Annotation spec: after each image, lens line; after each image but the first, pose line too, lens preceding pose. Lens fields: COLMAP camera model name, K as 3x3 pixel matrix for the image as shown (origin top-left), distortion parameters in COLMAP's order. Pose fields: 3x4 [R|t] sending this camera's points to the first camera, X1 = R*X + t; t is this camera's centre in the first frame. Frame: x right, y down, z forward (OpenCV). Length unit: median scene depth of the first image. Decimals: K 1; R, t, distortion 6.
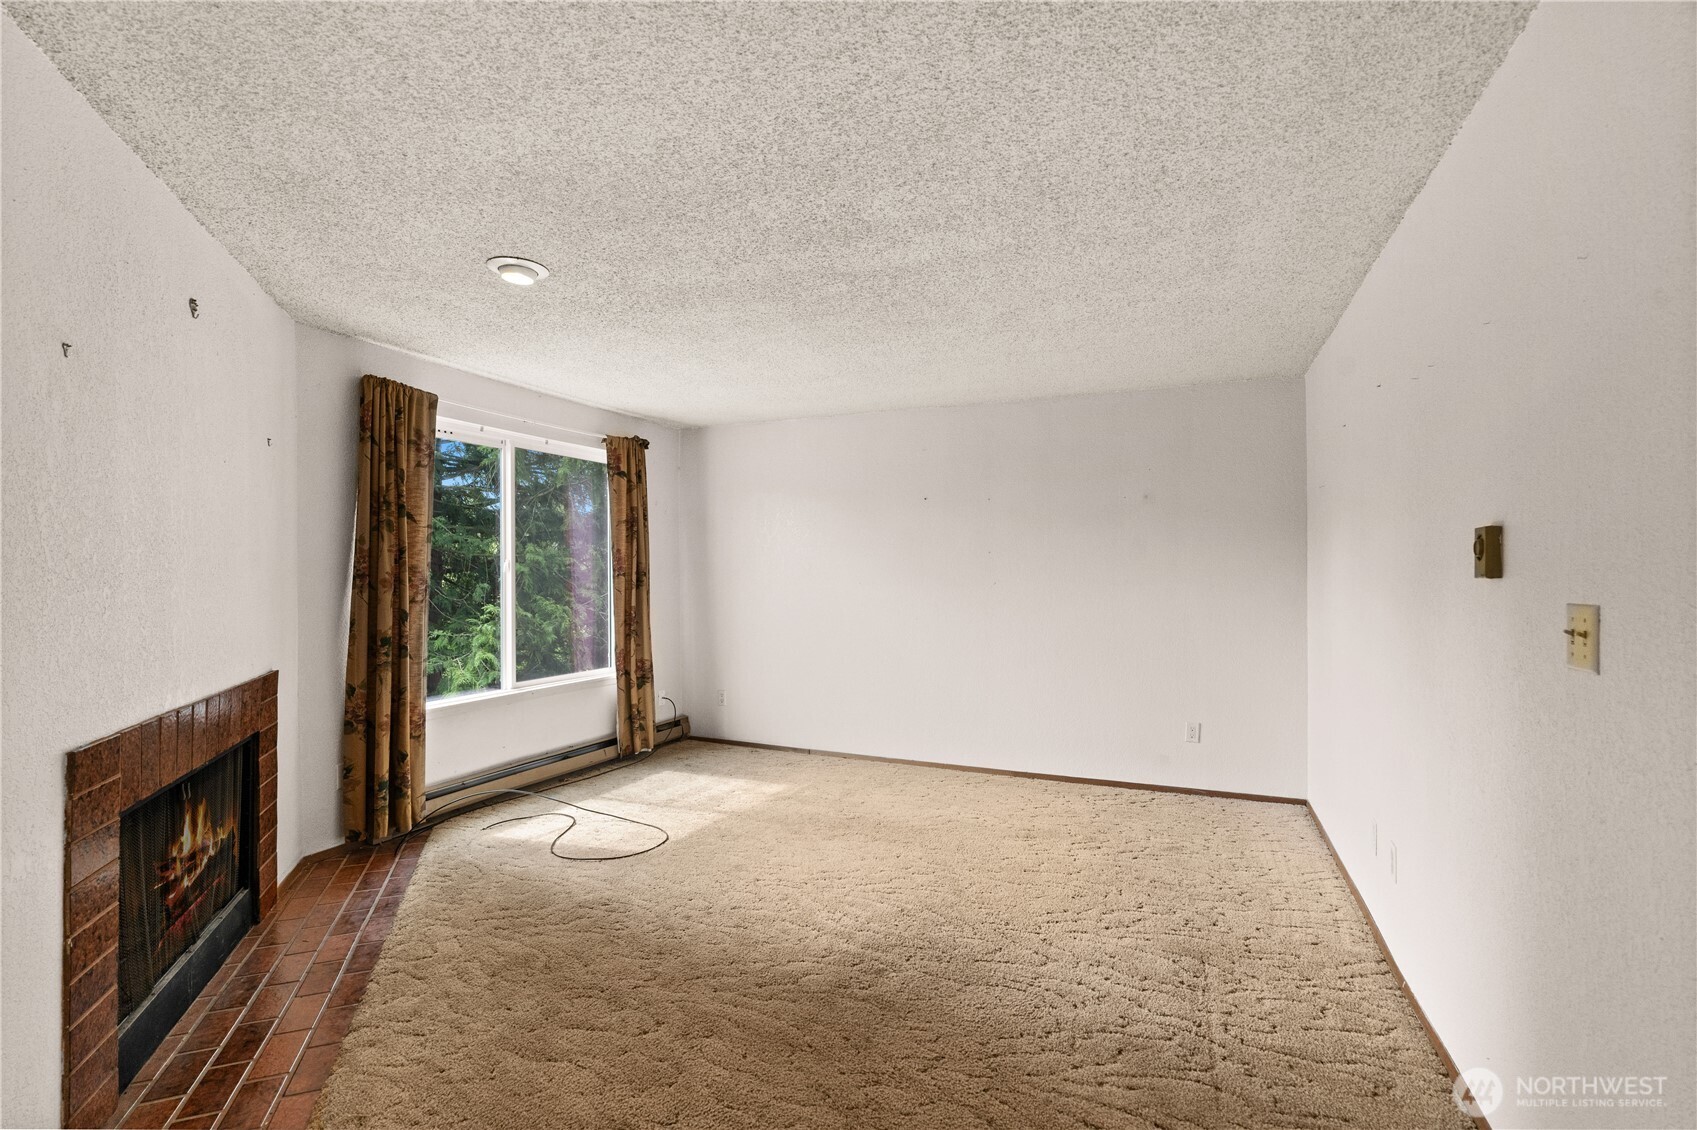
lens RADIAL K [[794.2, 0, 848.5], [0, 794.2, 565.0], [0, 0, 1]] dist [0.000980, 0.000089]
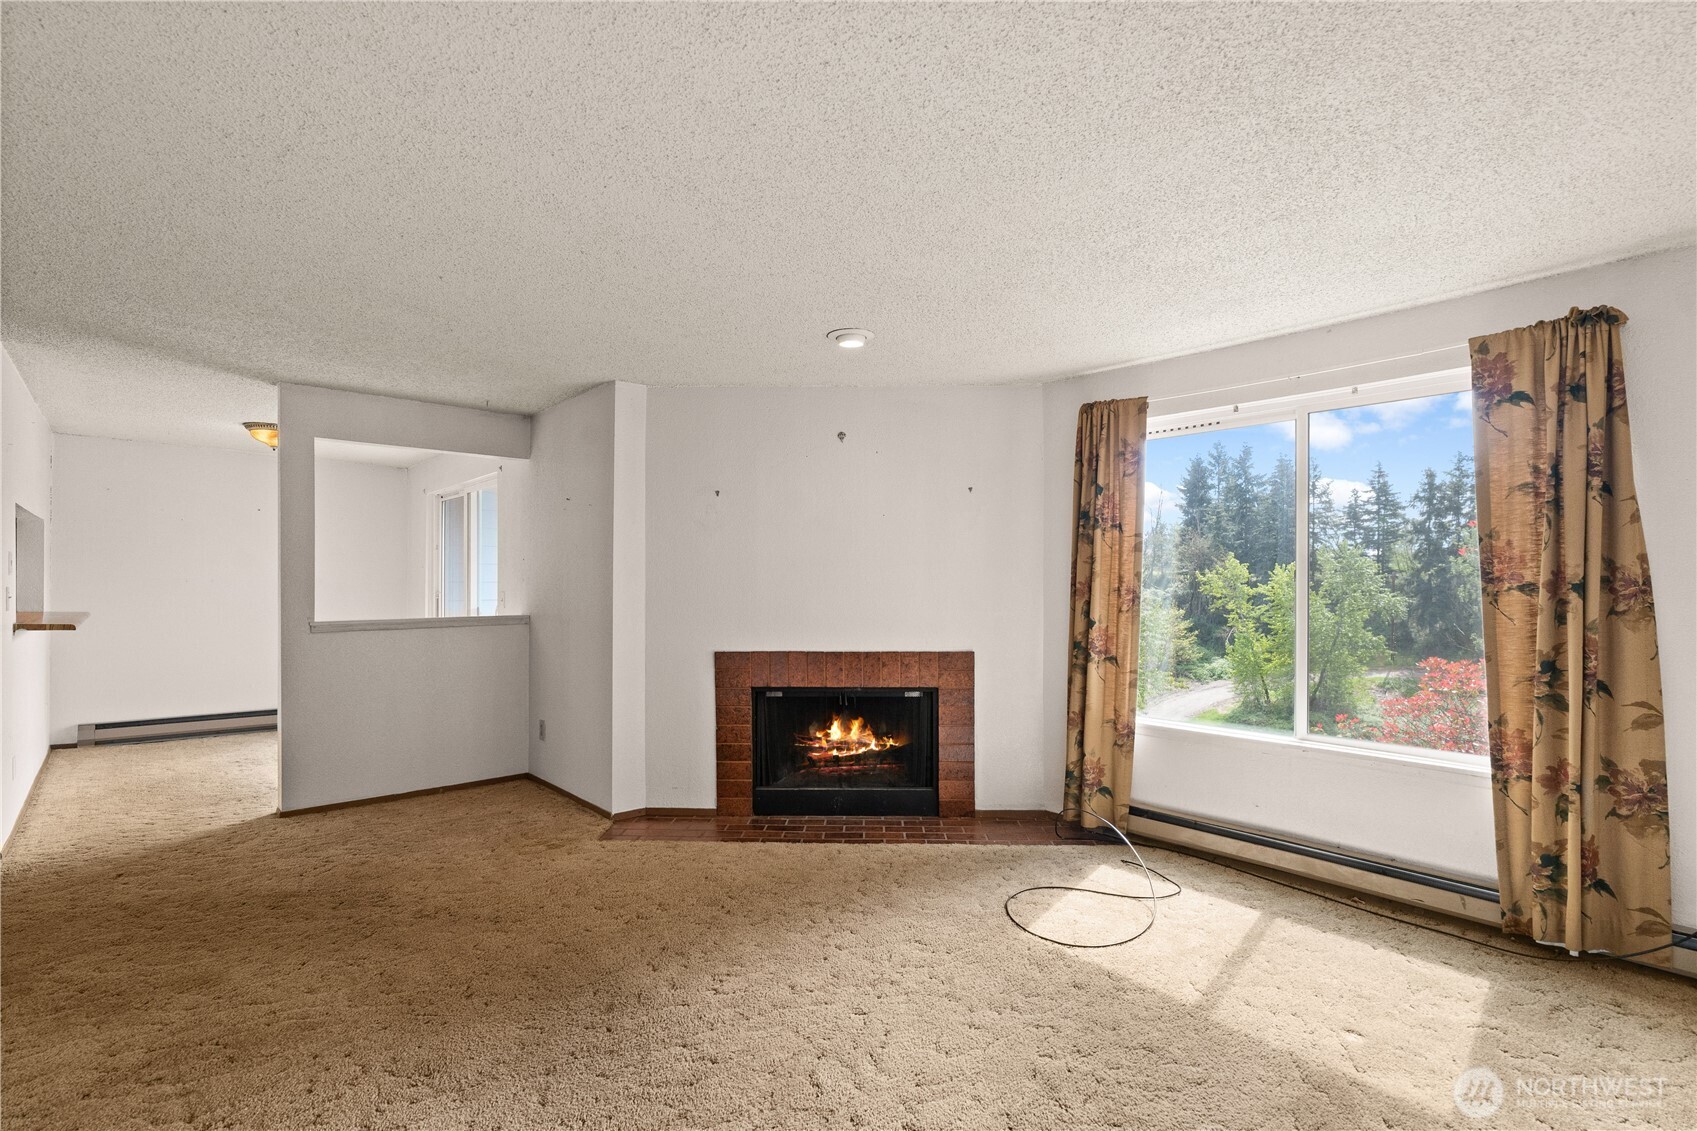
lens RADIAL K [[794.2, 0, 848.5], [0, 794.2, 565.5], [0, 0, 1]] dist [0.000980, 0.000089]
pose [[-0.416208, -0.018519, -0.909081, 0.510278], [0.004869, 0.999733, -0.022595, 0.009530], [0.909256, -0.013830, -0.416007, 1.089724]]
